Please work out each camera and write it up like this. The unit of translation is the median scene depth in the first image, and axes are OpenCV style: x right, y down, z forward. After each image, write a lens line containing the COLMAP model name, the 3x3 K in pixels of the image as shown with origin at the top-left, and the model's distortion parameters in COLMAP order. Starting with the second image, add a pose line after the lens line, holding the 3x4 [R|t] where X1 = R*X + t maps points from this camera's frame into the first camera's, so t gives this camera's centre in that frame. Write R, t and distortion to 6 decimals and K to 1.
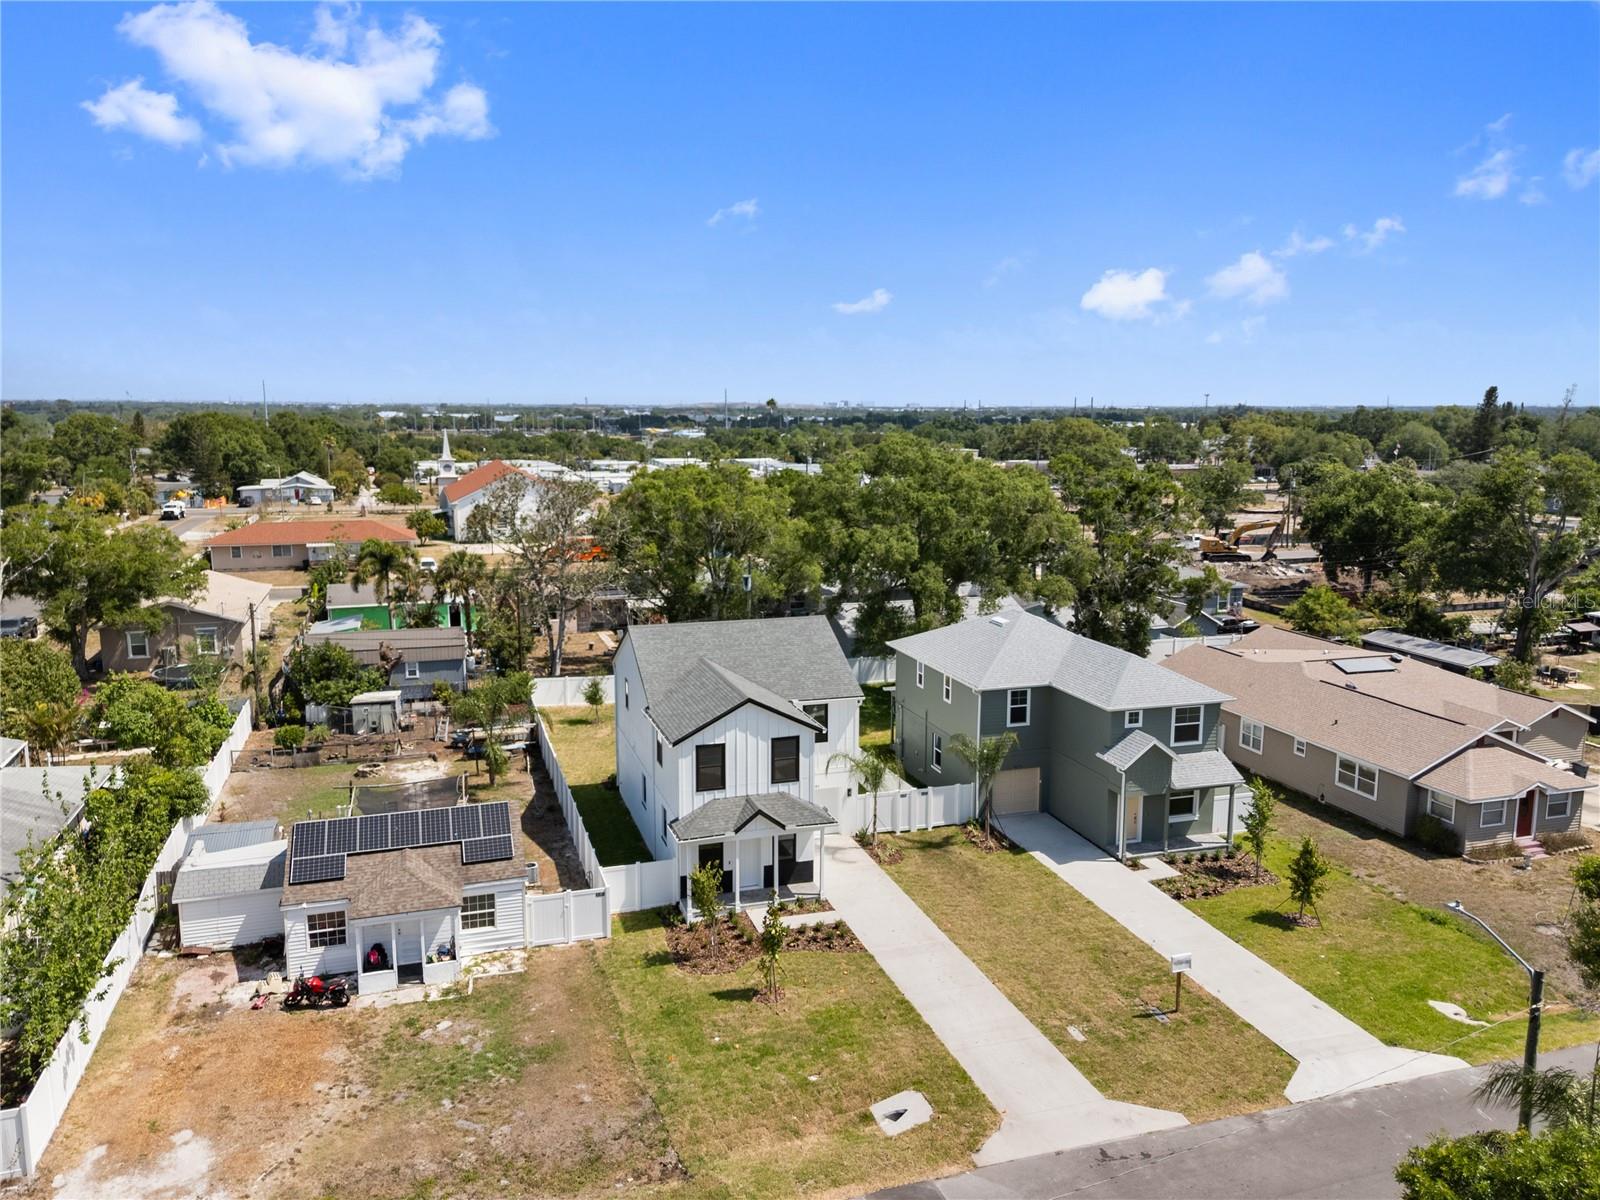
lens RADIAL K [[1177.2, 0, 796.0], [0, 1177.2, 592.3], [0, 0, 1]] dist [0.076064, -0.067764]
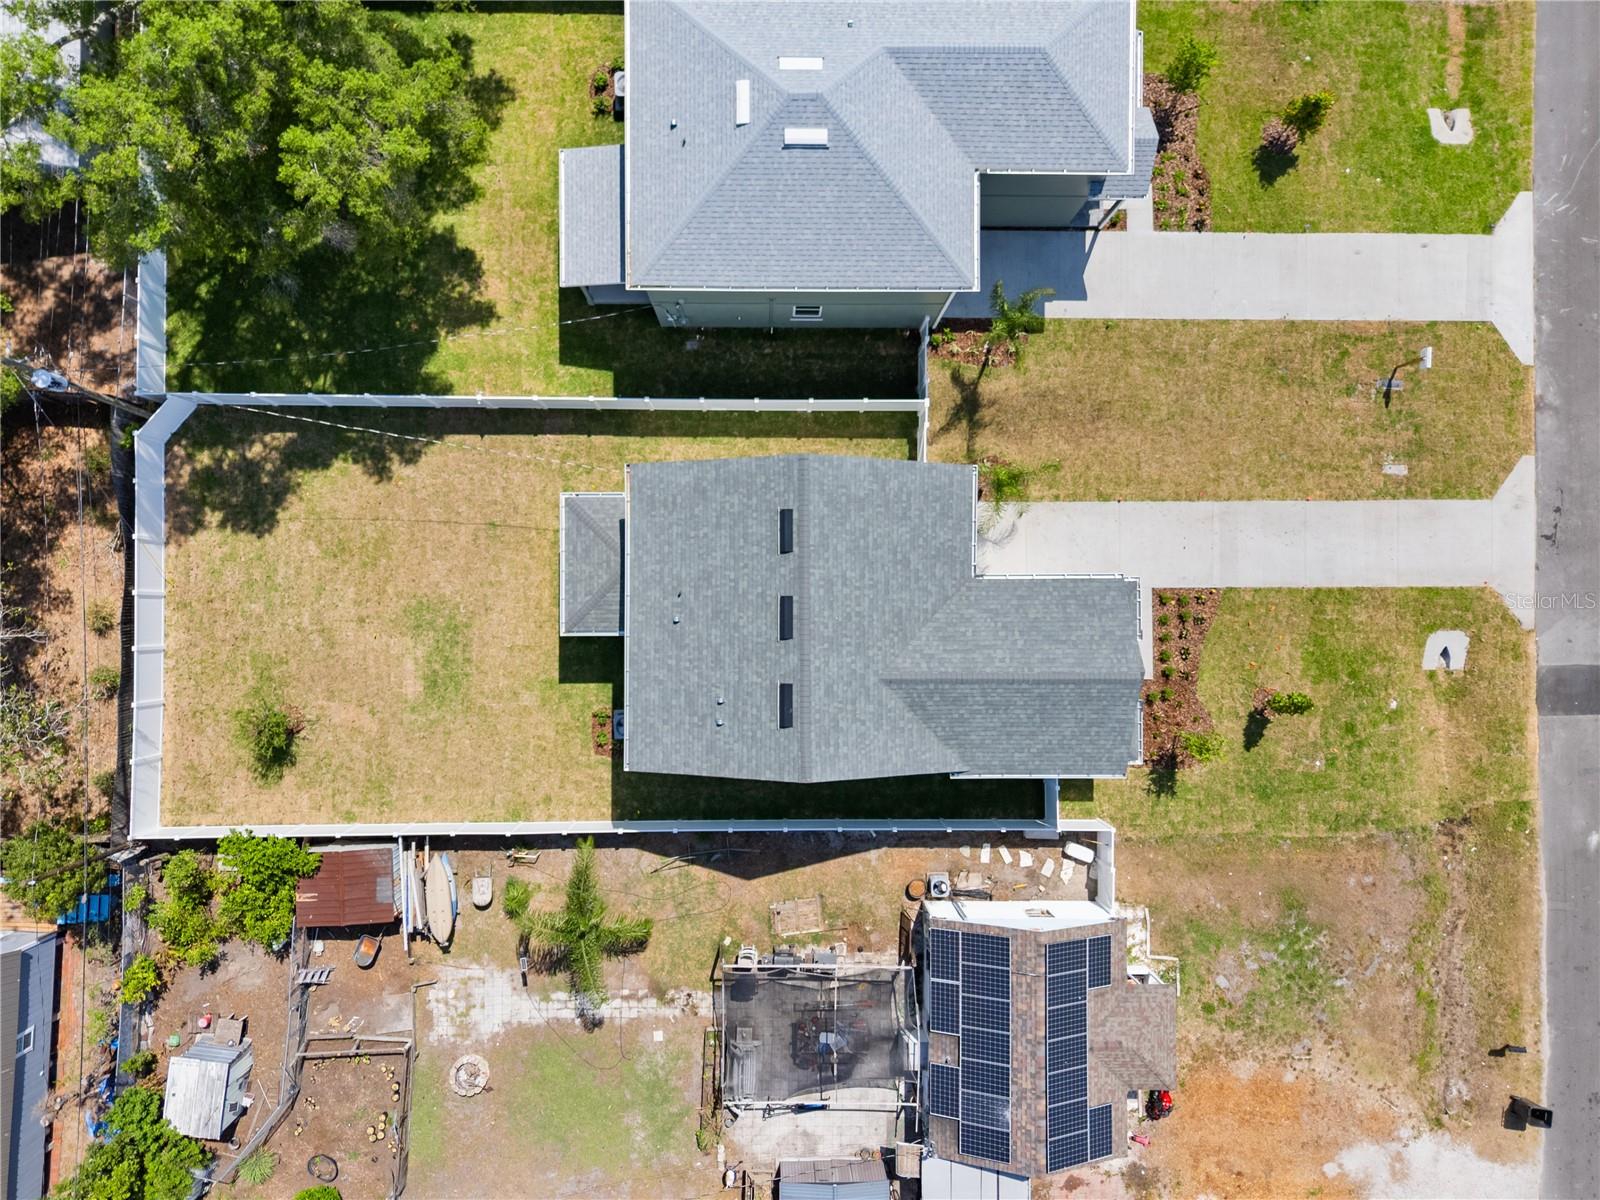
lens RADIAL K [[1177.2, 0, 801.0], [0, 1177.2, 602.3], [0, 0, 1]] dist [0.076064, -0.067764]
pose [[0.305986, -0.951859, 0.018377, -0.073837], [0.122253, 0.058428, 0.990778, -0.694704], [-0.944154, -0.300918, 0.134246, 1.088513]]
